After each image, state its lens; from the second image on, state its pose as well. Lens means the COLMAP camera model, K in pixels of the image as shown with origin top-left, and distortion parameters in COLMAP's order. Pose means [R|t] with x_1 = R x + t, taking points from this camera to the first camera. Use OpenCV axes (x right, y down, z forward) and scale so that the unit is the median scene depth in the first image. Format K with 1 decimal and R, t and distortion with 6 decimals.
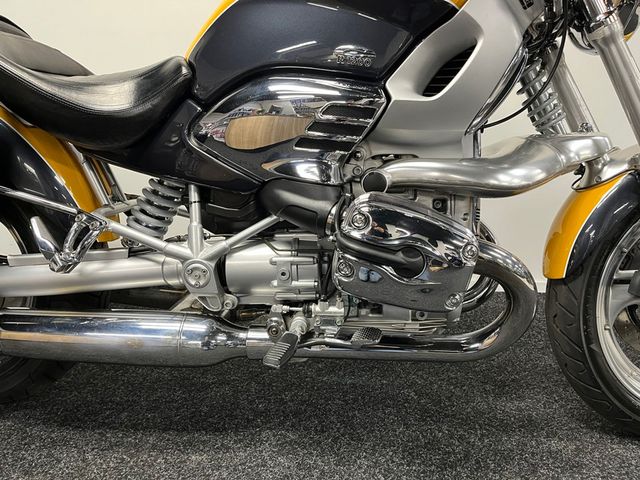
lens RADIAL K [[481.0, 0, 324.0], [0, 481.0, 240.1], [0, 0, 1]] dist [0.053989, -0.078738]
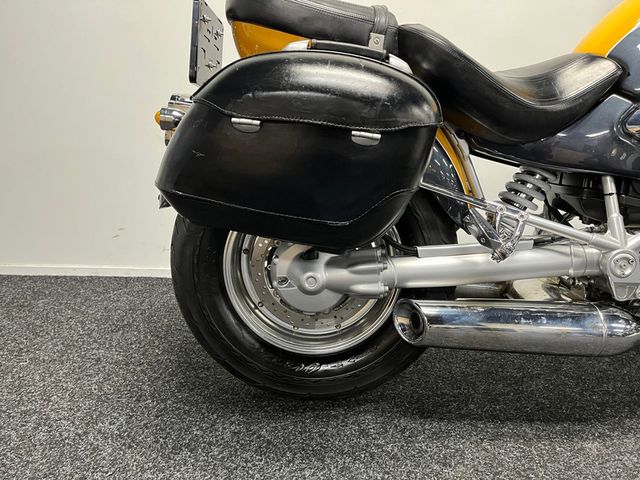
lens RADIAL K [[481.0, 0, 320.7], [0, 481.0, 239.9], [0, 0, 1]] dist [0.053989, -0.078738]
pose [[0.999409, -0.001540, 0.034338, -0.886543], [0.002022, 0.999900, -0.013995, 0.031648], [-0.034313, 0.014056, 0.999312, -0.000521]]
